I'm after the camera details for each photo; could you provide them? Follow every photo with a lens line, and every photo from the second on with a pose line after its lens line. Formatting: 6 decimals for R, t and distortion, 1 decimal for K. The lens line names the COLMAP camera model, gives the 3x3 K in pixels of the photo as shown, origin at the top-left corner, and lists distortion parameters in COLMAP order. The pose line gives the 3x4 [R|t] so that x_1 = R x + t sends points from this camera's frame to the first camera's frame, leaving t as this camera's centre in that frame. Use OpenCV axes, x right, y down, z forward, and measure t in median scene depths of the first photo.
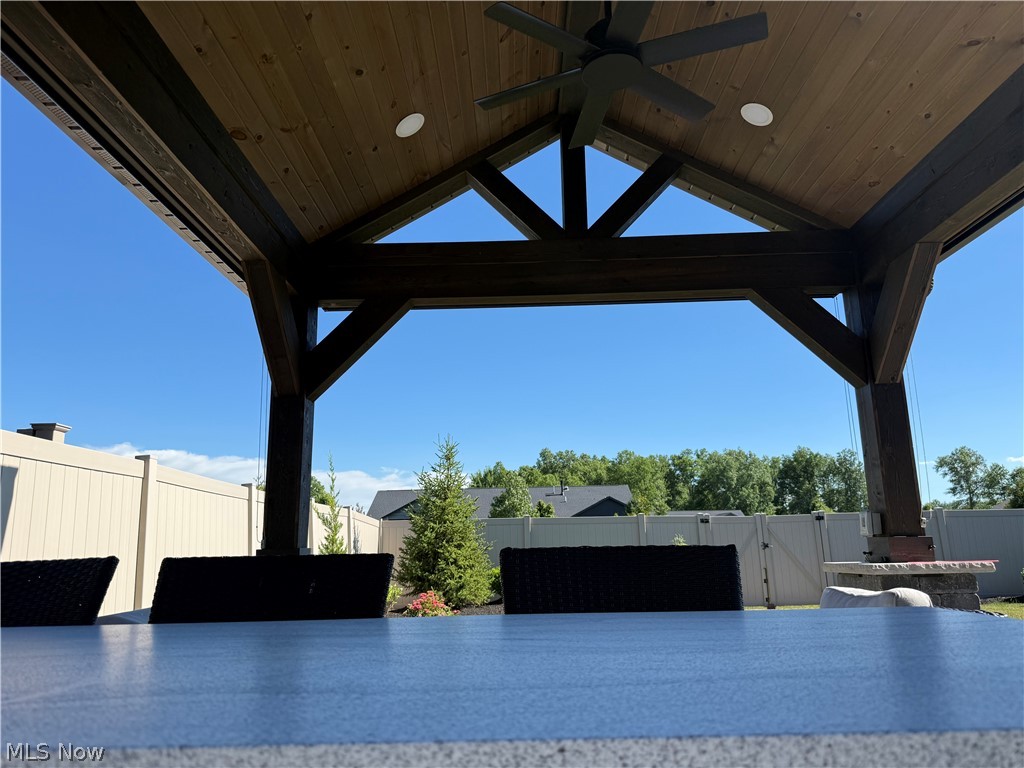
lens RADIAL K [[730.5, 0, 510.7], [0, 730.5, 395.4], [0, 0, 1]] dist [-0.002612, -0.004398]
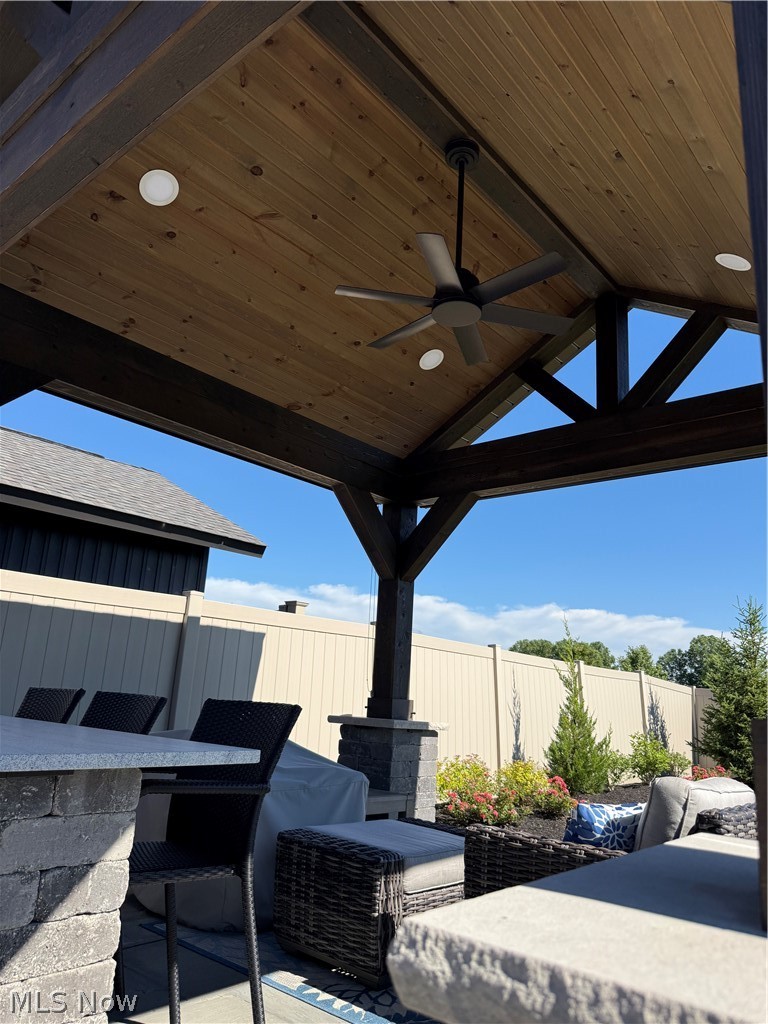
lens RADIAL K [[727.2, 0, 384.0], [0, 727.2, 512.0], [0, 0, 1]] dist [0.031332, -0.004040]
pose [[0.764490, -0.093898, -0.637760, 0.481611], [0.056190, 0.995275, -0.079180, -0.014432], [0.642182, 0.024697, 0.766154, 0.001727]]
